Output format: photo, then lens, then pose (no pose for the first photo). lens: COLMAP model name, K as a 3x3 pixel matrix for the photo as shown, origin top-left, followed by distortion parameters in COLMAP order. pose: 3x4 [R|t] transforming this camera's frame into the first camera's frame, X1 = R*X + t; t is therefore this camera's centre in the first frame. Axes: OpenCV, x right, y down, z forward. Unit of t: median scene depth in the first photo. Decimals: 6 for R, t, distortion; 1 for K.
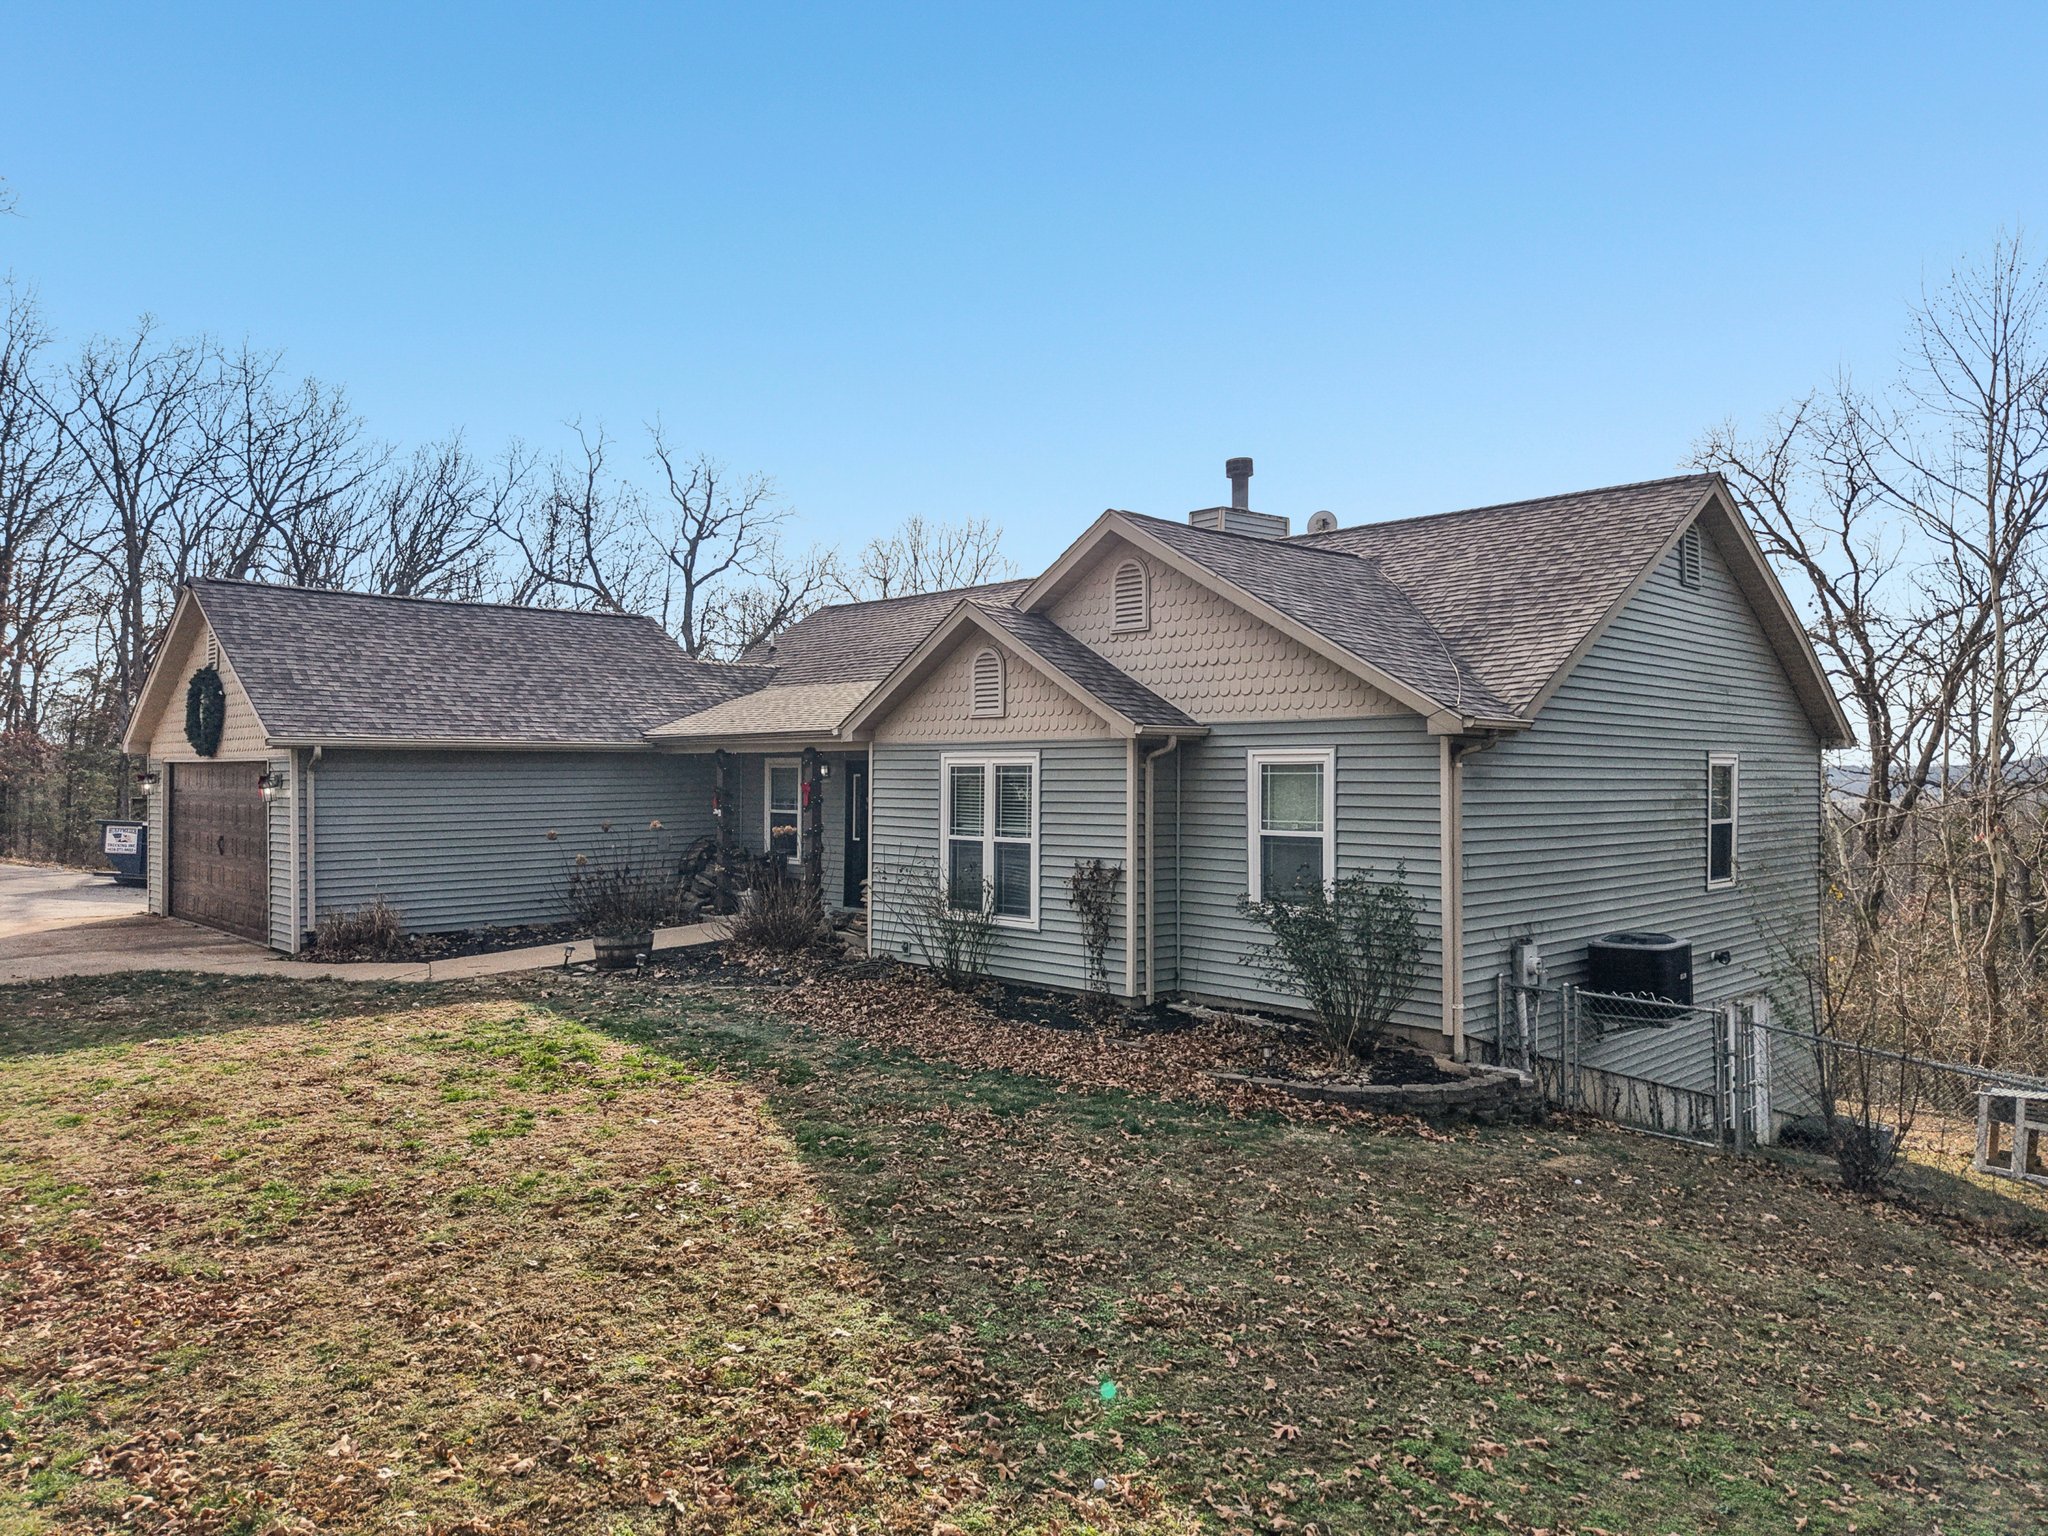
lens RADIAL K [[1423.4, 0, 1024.0], [0, 1423.4, 768.0], [0, 0, 1]] dist [-0.004438, -0.001456]
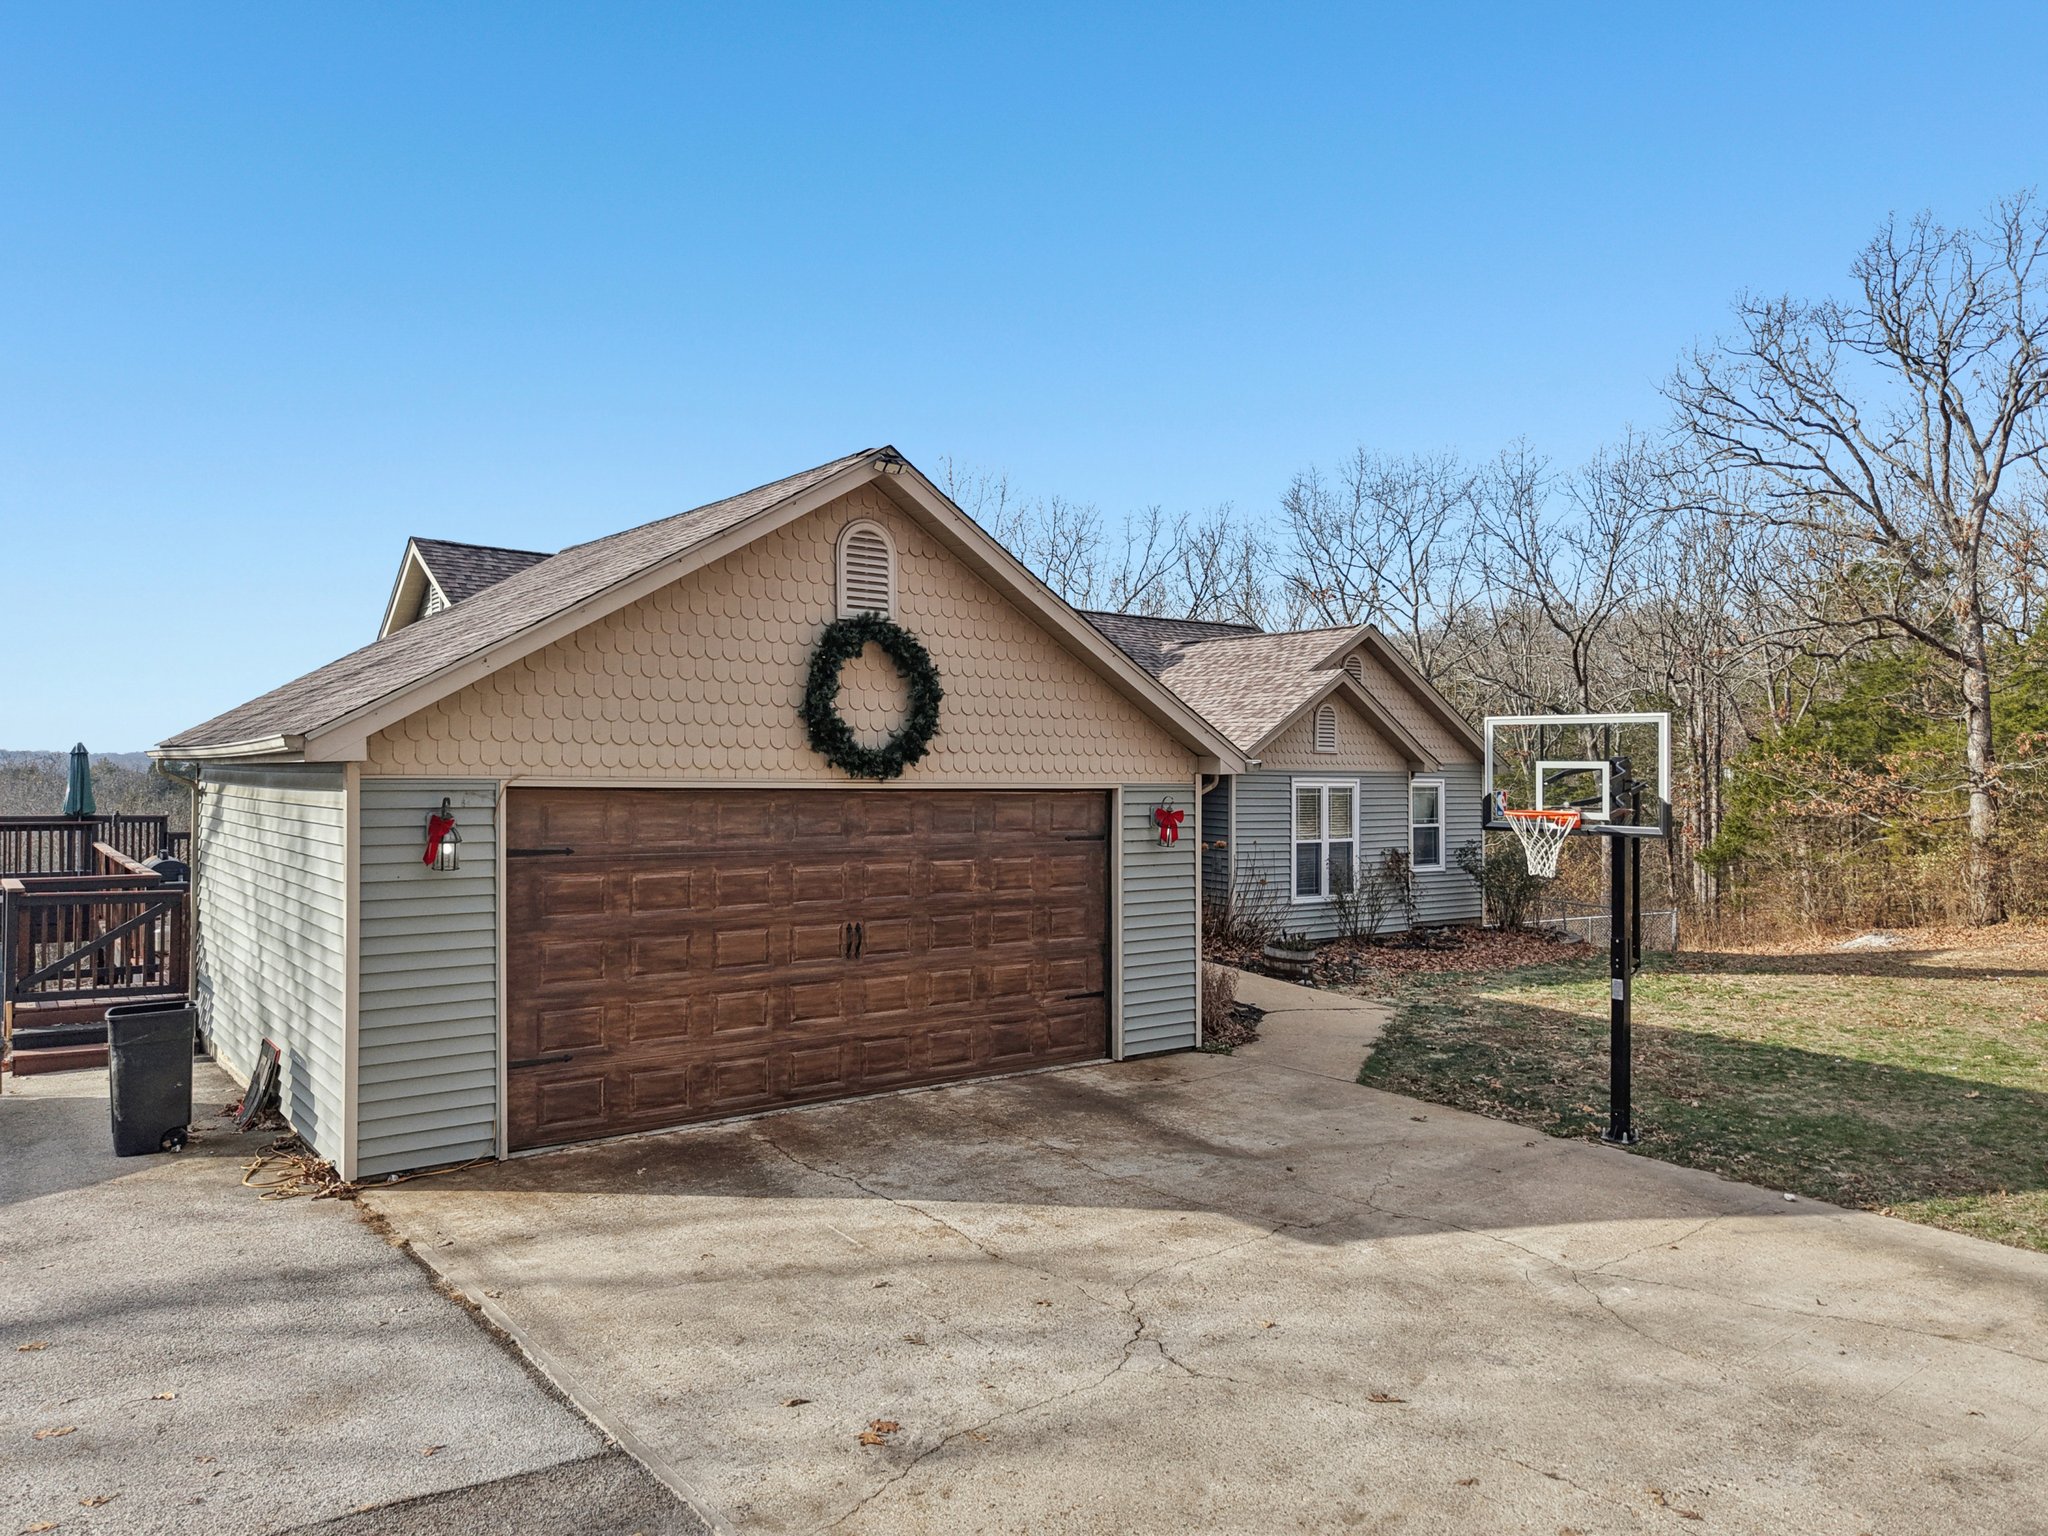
lens RADIAL K [[1412.7, 0, 1048.9], [0, 1412.7, 749.6], [0, 0, 1]] dist [0.057326, -0.082376]
pose [[0.123178, 0.013027, 0.992299, -1.450699], [-0.018176, 0.999776, -0.010869, -0.019418], [-0.992218, -0.016697, 0.123387, 1.107657]]
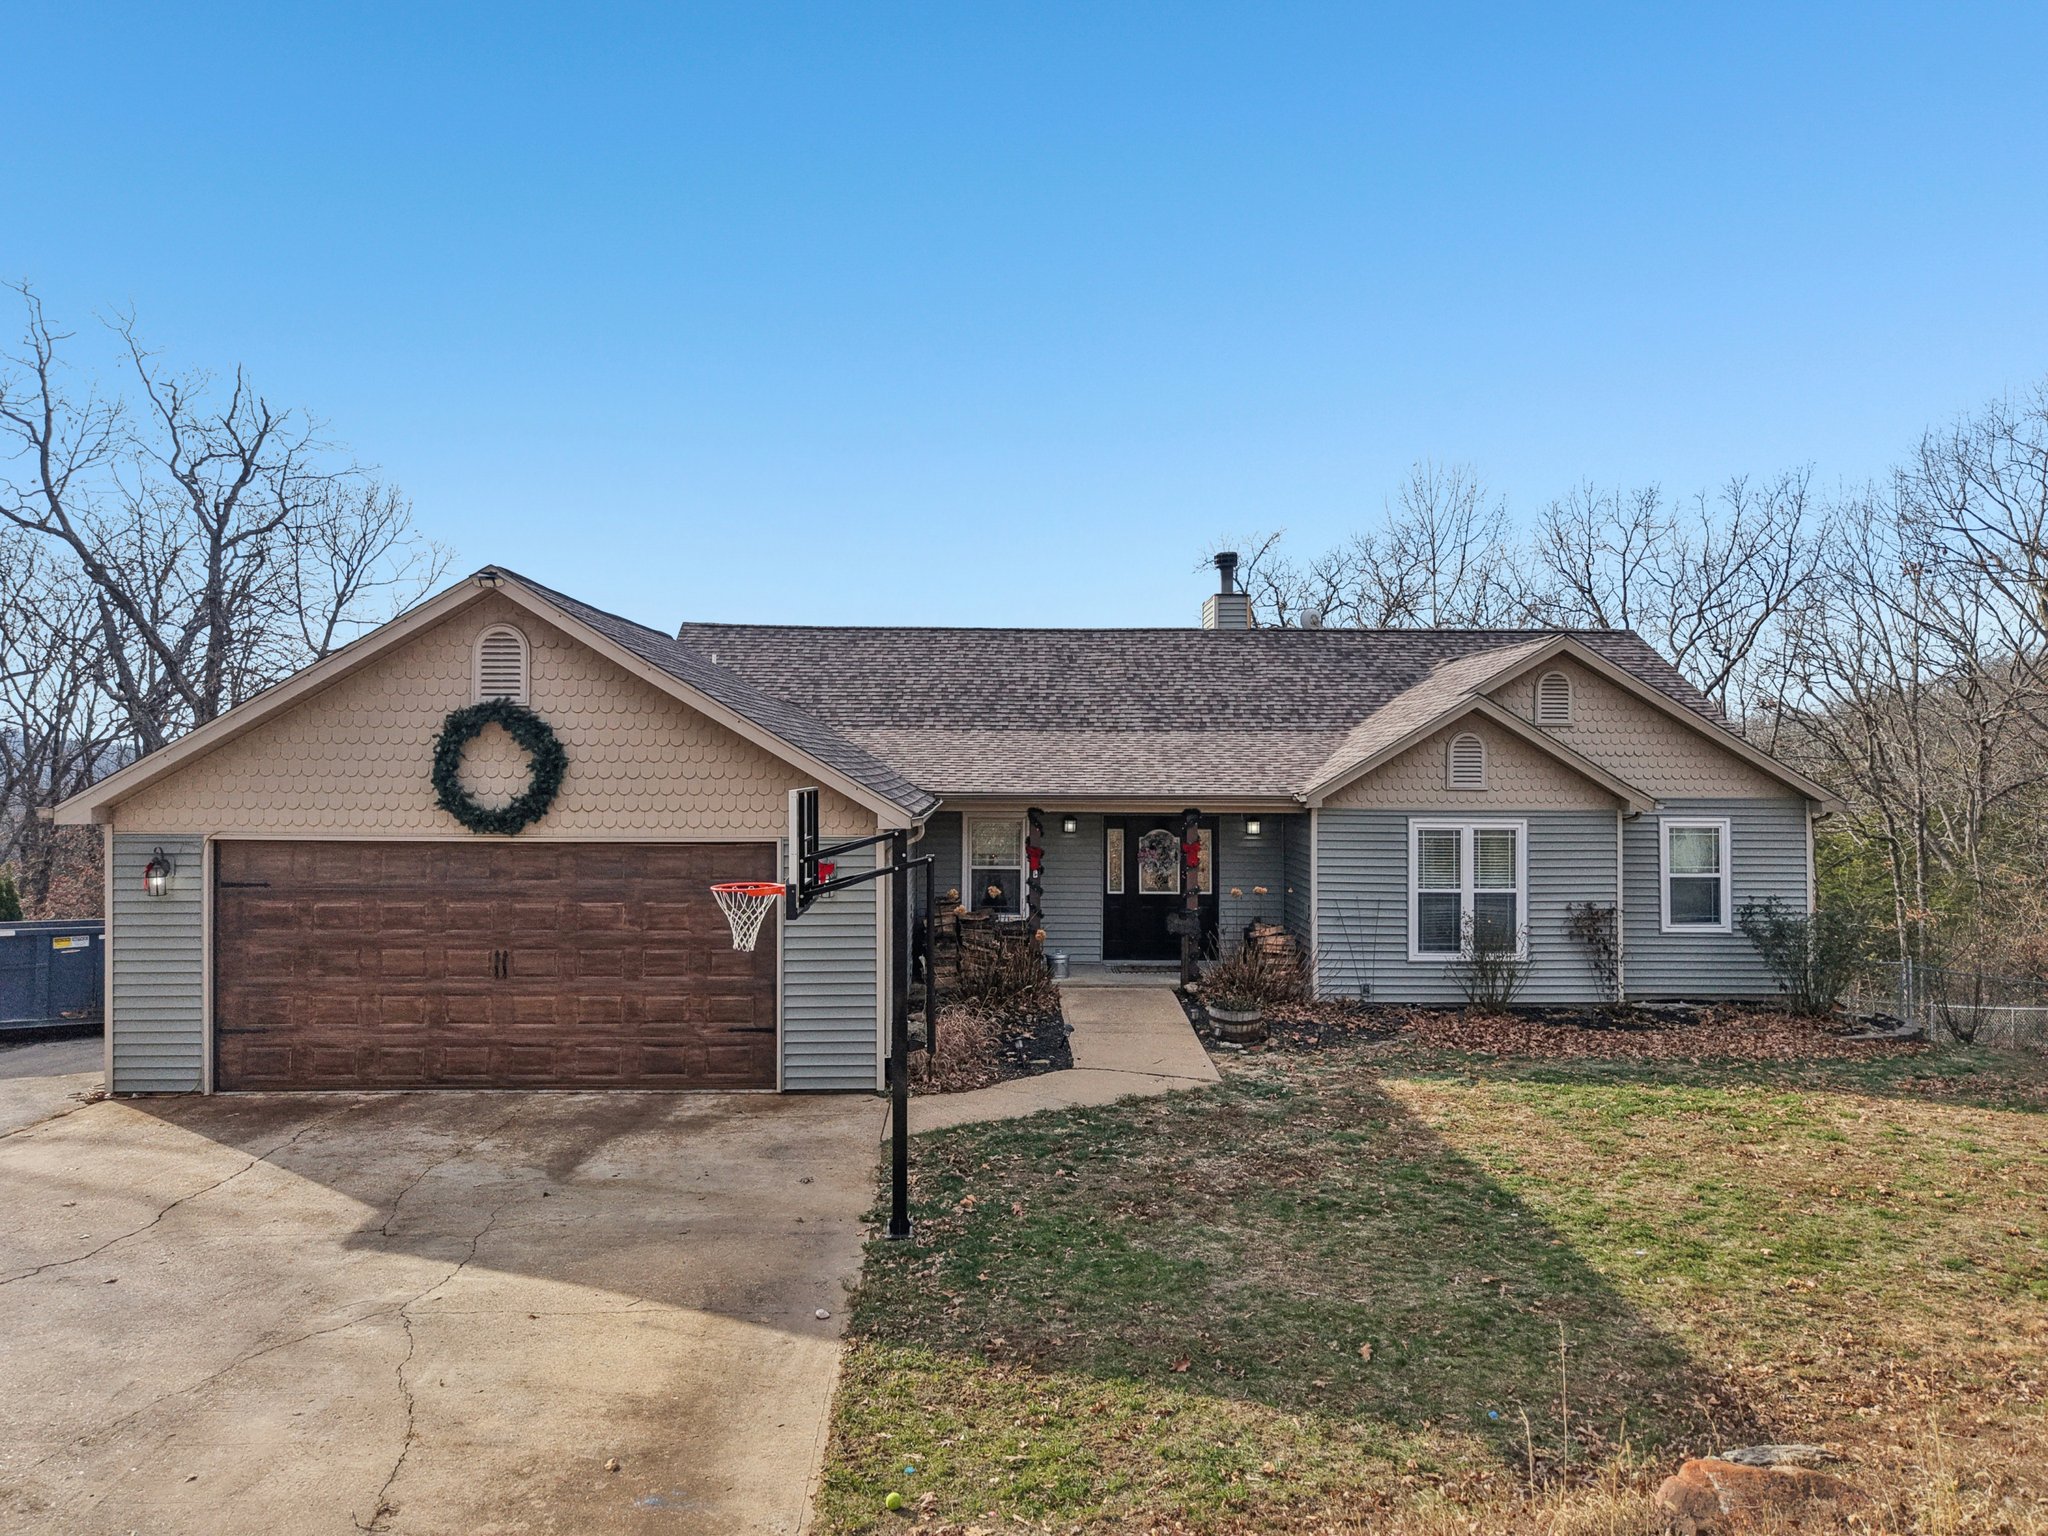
lens RADIAL K [[1423.4, 0, 1024.0], [0, 1423.4, 768.0], [0, 0, 1]] dist [-0.004438, -0.001456]
pose [[0.690295, -0.000425, 0.723528, -1.168970], [-0.008577, 0.999925, 0.008771, -0.062102], [-0.723477, -0.012261, 0.690240, 0.442555]]
